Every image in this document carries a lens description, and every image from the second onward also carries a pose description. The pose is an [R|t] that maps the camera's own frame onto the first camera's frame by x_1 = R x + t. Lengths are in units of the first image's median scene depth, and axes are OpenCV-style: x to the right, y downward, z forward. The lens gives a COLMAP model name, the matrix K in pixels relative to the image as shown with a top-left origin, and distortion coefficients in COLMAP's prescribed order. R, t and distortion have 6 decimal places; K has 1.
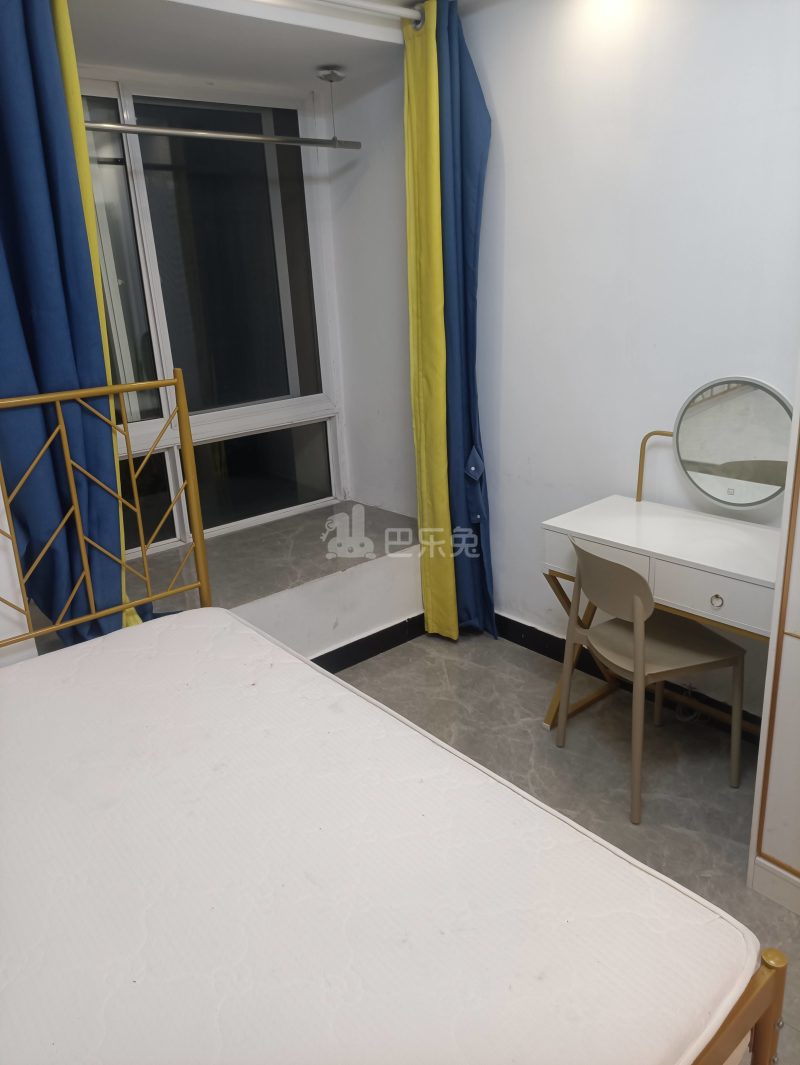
lens RADIAL K [[797.1, 0, 419.2], [0, 797.1, 511.1], [0, 0, 1]] dist [0.041324, -0.024378]
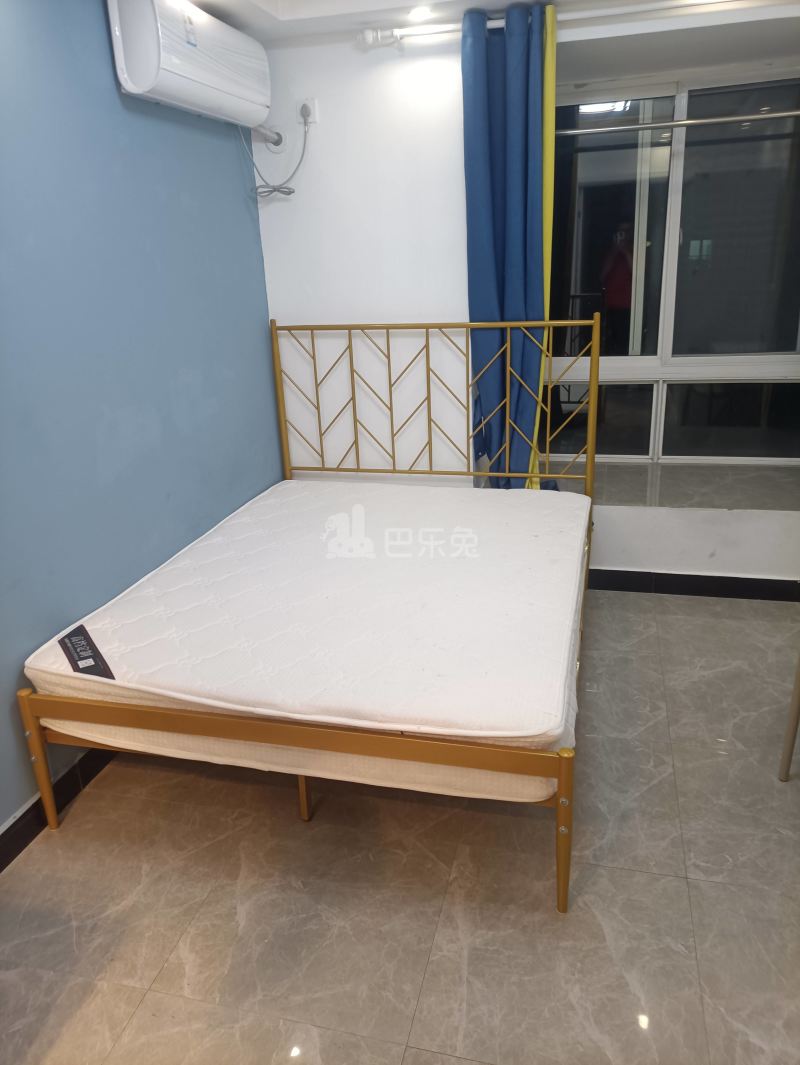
lens RADIAL K [[797.1, 0, 398.4], [0, 797.1, 518.4], [0, 0, 1]] dist [0.041324, -0.024378]
pose [[0.561676, 0.284134, -0.777038, 0.545823], [-0.227289, 0.956037, 0.185293, -0.017238], [0.795525, 0.072538, 0.601563, -0.046699]]
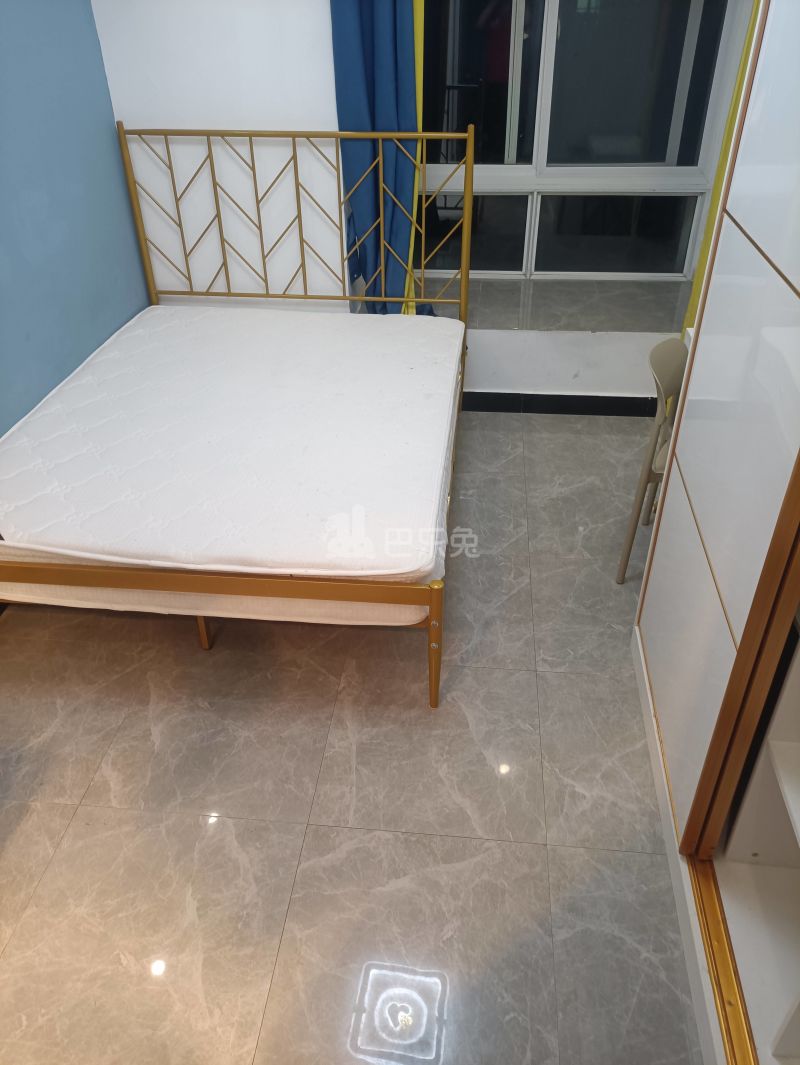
lens RADIAL K [[797.1, 0, 400.9], [0, 797.1, 529.1], [0, 0, 1]] dist [0.041324, -0.024378]
pose [[0.677256, 0.444888, -0.586002, 0.558392], [-0.236114, 0.885767, 0.399584, -0.076036], [0.696832, -0.132257, 0.704935, -0.069552]]
